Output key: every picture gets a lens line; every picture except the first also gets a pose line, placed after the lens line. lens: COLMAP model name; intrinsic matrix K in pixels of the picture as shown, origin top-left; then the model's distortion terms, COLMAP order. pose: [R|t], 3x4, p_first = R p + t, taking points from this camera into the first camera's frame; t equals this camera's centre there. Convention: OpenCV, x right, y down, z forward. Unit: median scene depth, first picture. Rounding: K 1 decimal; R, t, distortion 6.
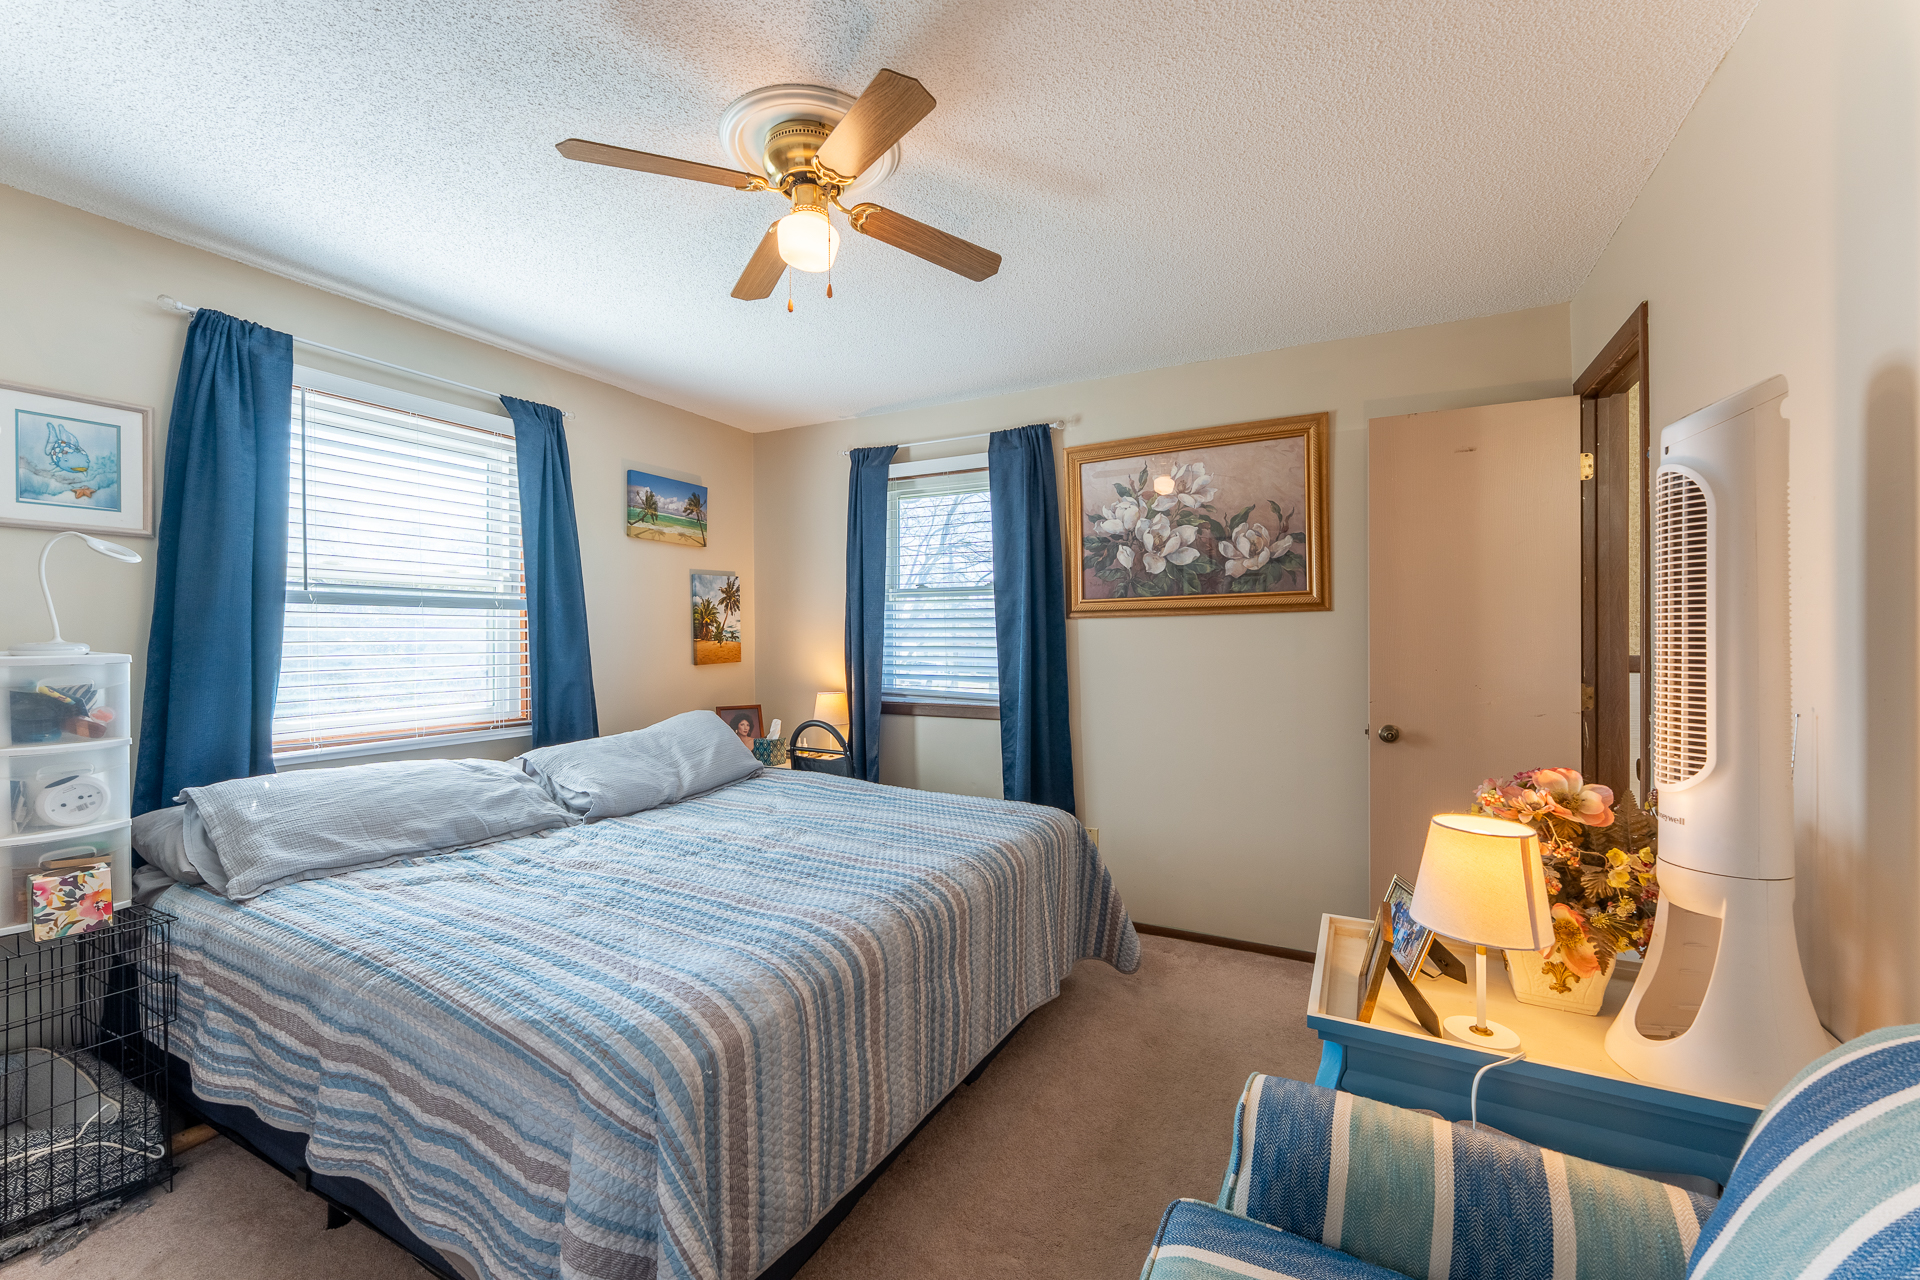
lens RADIAL K [[764.8, 0, 962.0], [0, 764.8, 639.8], [0, 0, 1]] dist [0.000840, -0.000105]
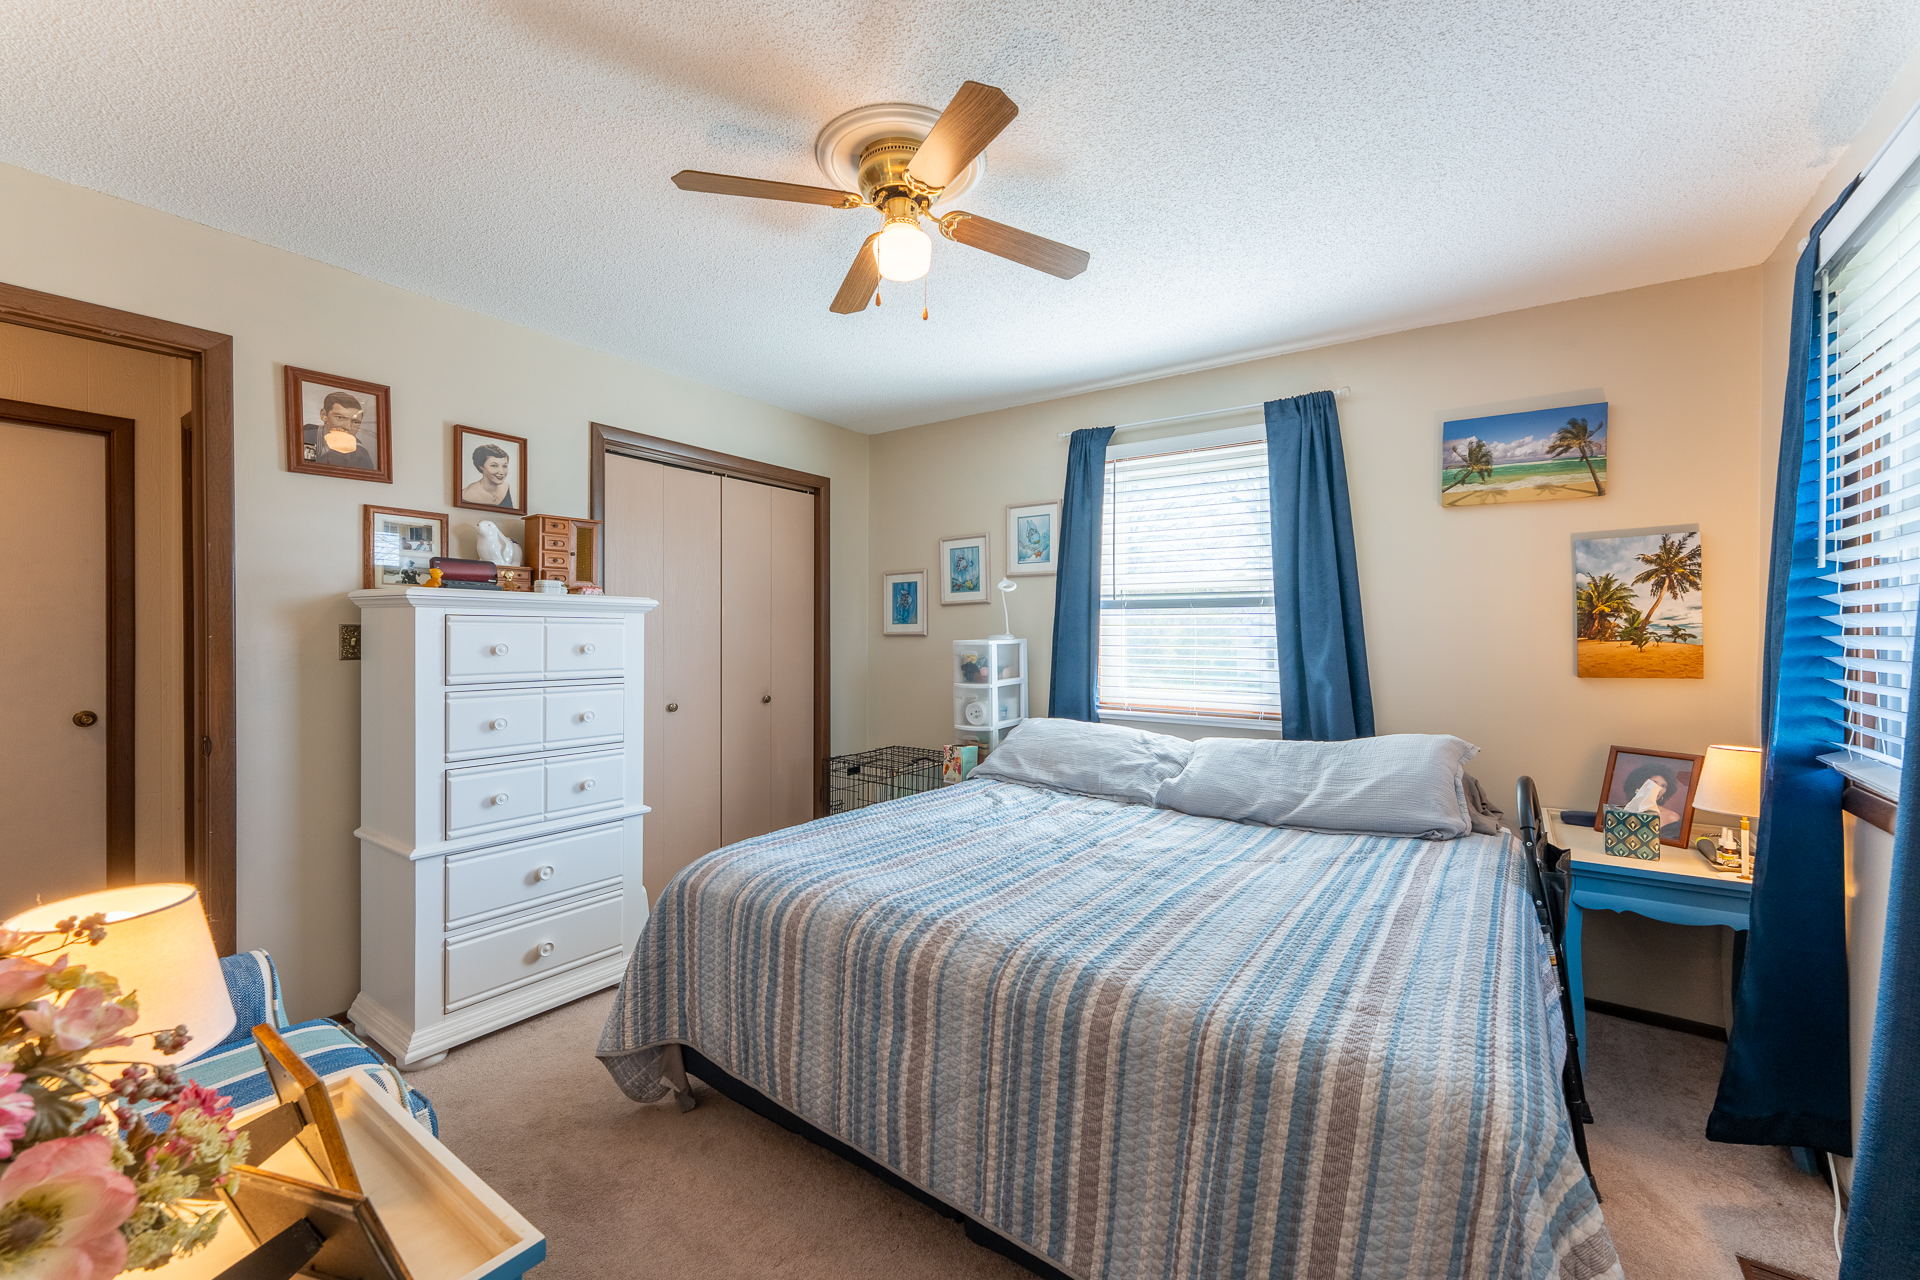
lens RADIAL K [[764.8, 0, 962.0], [0, 764.8, 639.8], [0, 0, 1]] dist [0.000840, -0.000105]
pose [[-0.130489, 0.012070, -0.991376, 0.415638], [-0.008250, 0.999878, 0.013260, -0.004138], [0.991415, 0.009909, -0.130373, 0.609100]]
